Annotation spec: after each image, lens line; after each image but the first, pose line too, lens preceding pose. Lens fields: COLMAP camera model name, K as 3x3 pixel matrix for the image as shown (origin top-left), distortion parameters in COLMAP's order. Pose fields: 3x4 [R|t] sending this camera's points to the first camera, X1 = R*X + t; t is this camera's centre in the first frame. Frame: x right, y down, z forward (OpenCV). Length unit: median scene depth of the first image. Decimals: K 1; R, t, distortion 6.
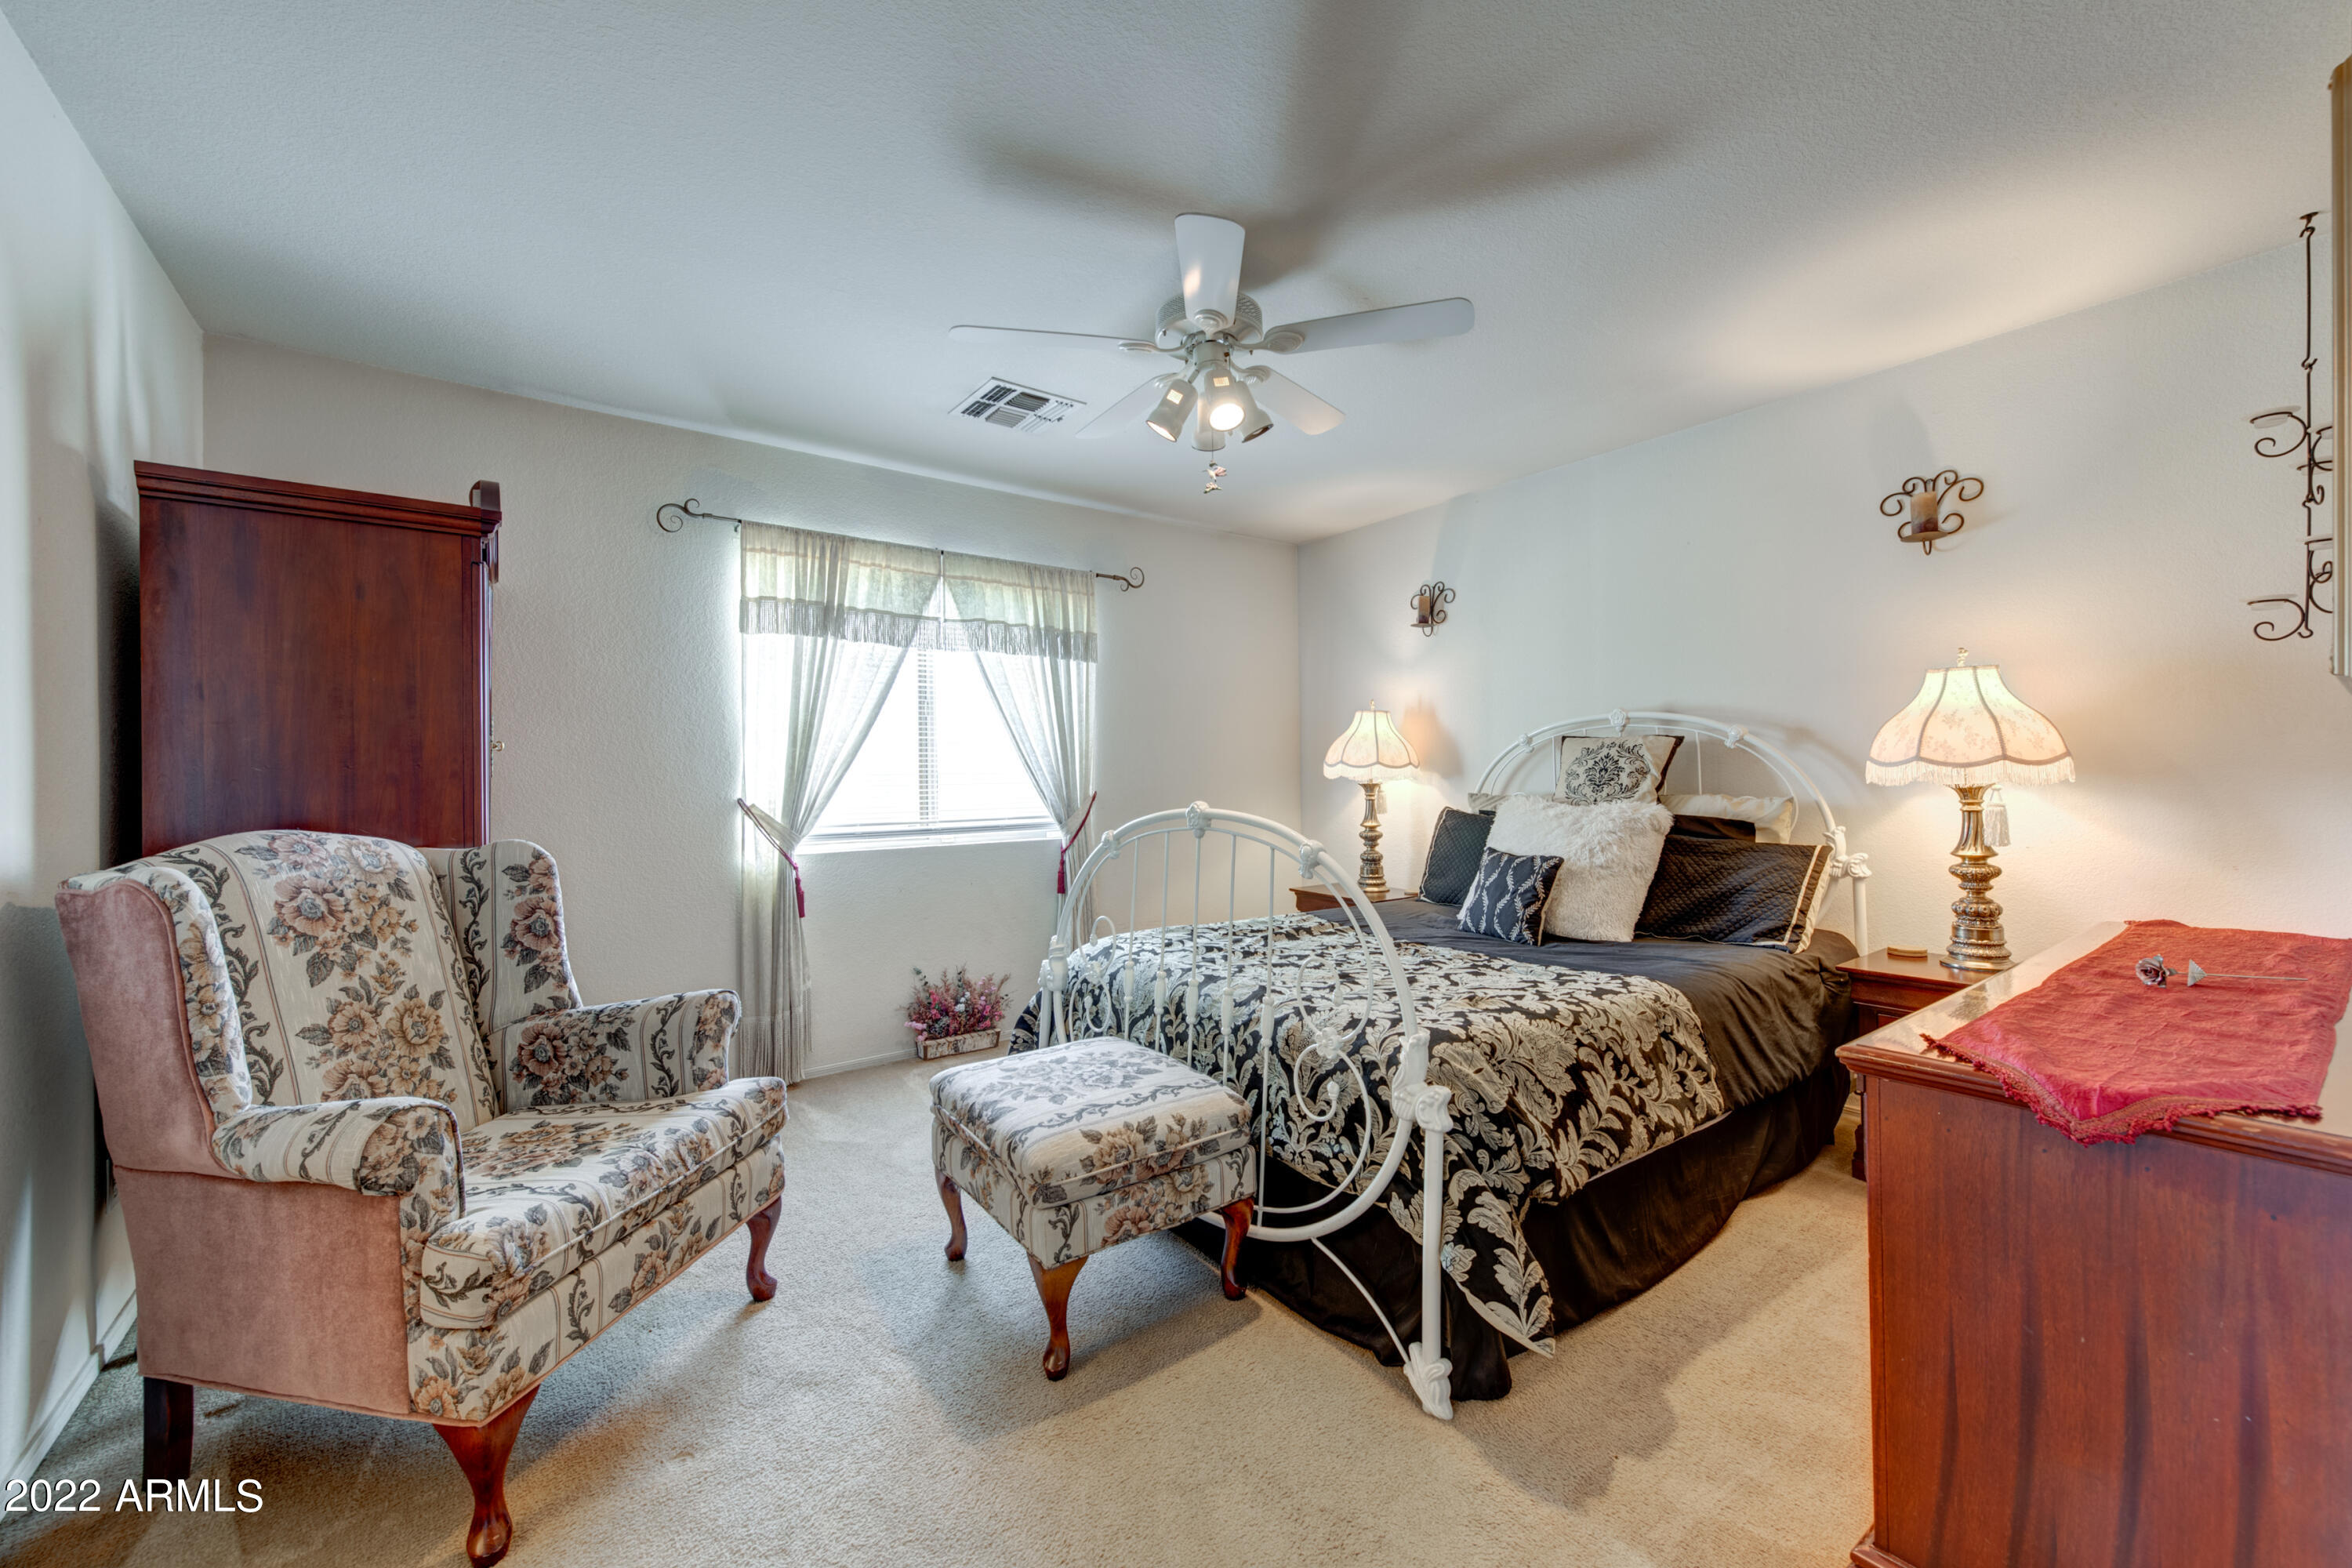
lens RADIAL K [[932.2, 0, 1159.9], [0, 932.2, 773.7], [0, 0, 1]] dist [0.001571, -0.000340]
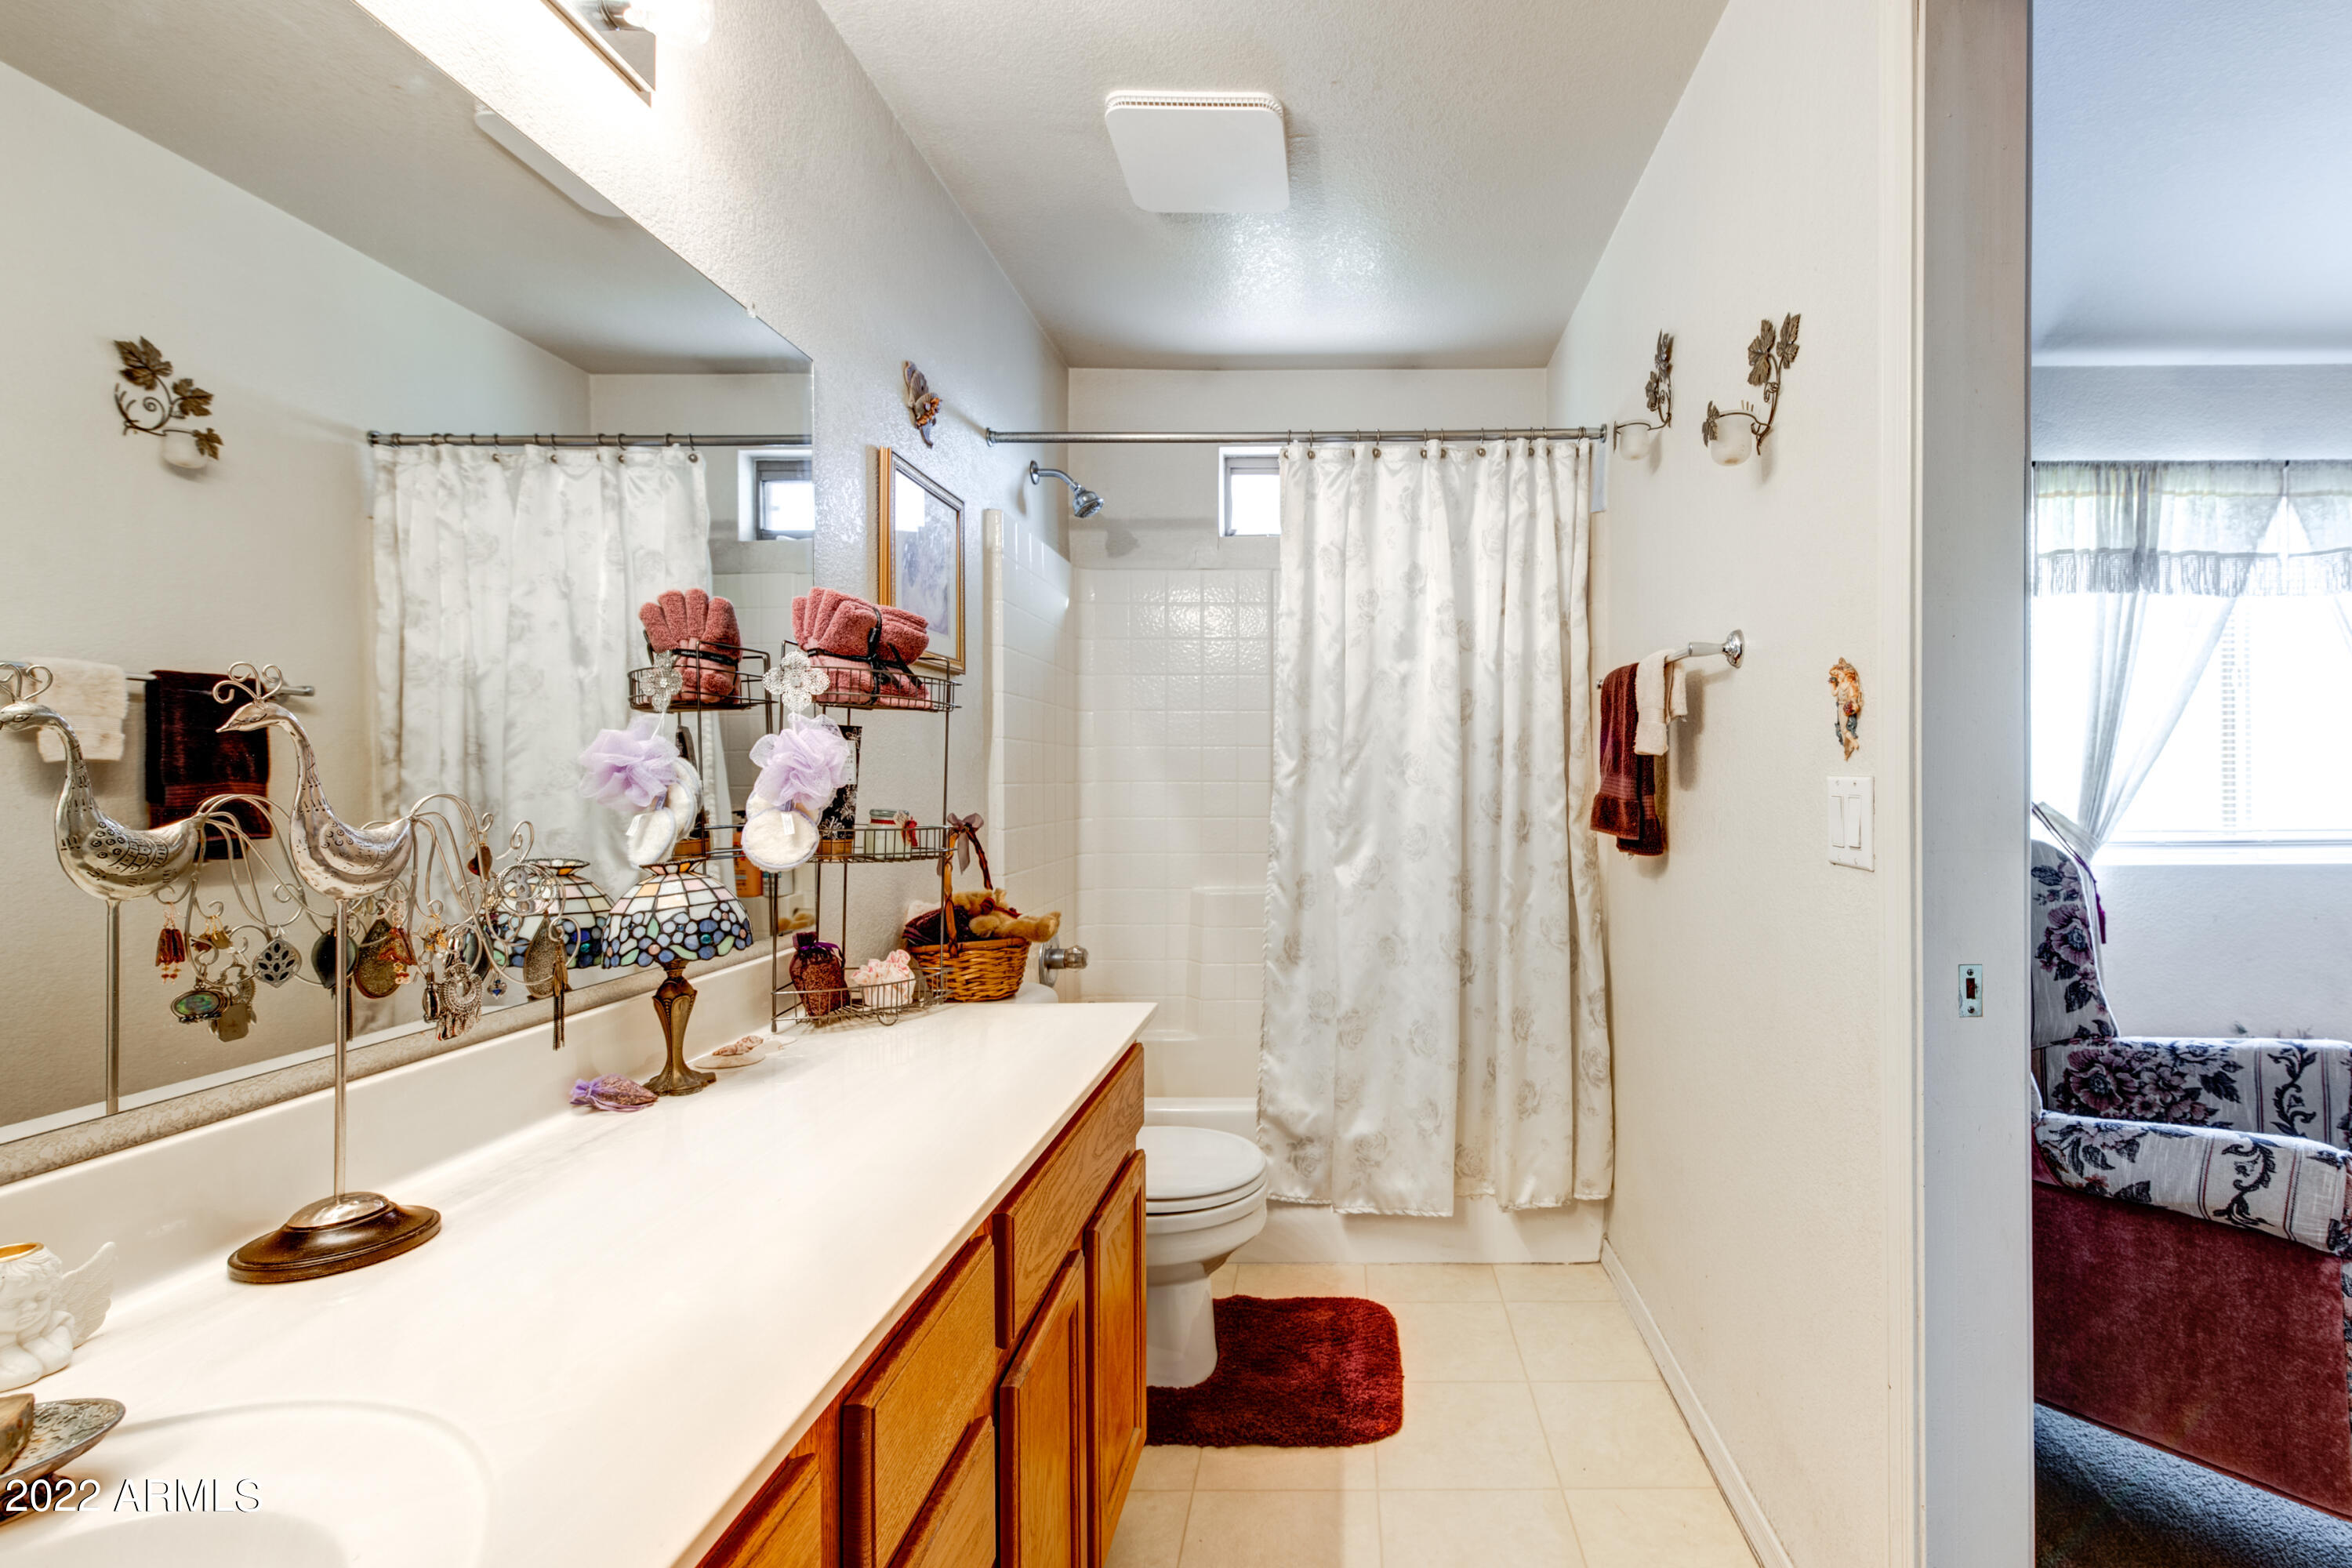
lens RADIAL K [[932.2, 0, 1160.8], [0, 932.2, 786.8], [0, 0, 1]] dist [0.001571, -0.000340]
pose [[0.796780, 0.010090, -0.604185, -0.550250], [0.001824, 0.999816, 0.019103, 0.002682], [0.604267, -0.016323, 0.796615, -0.142350]]
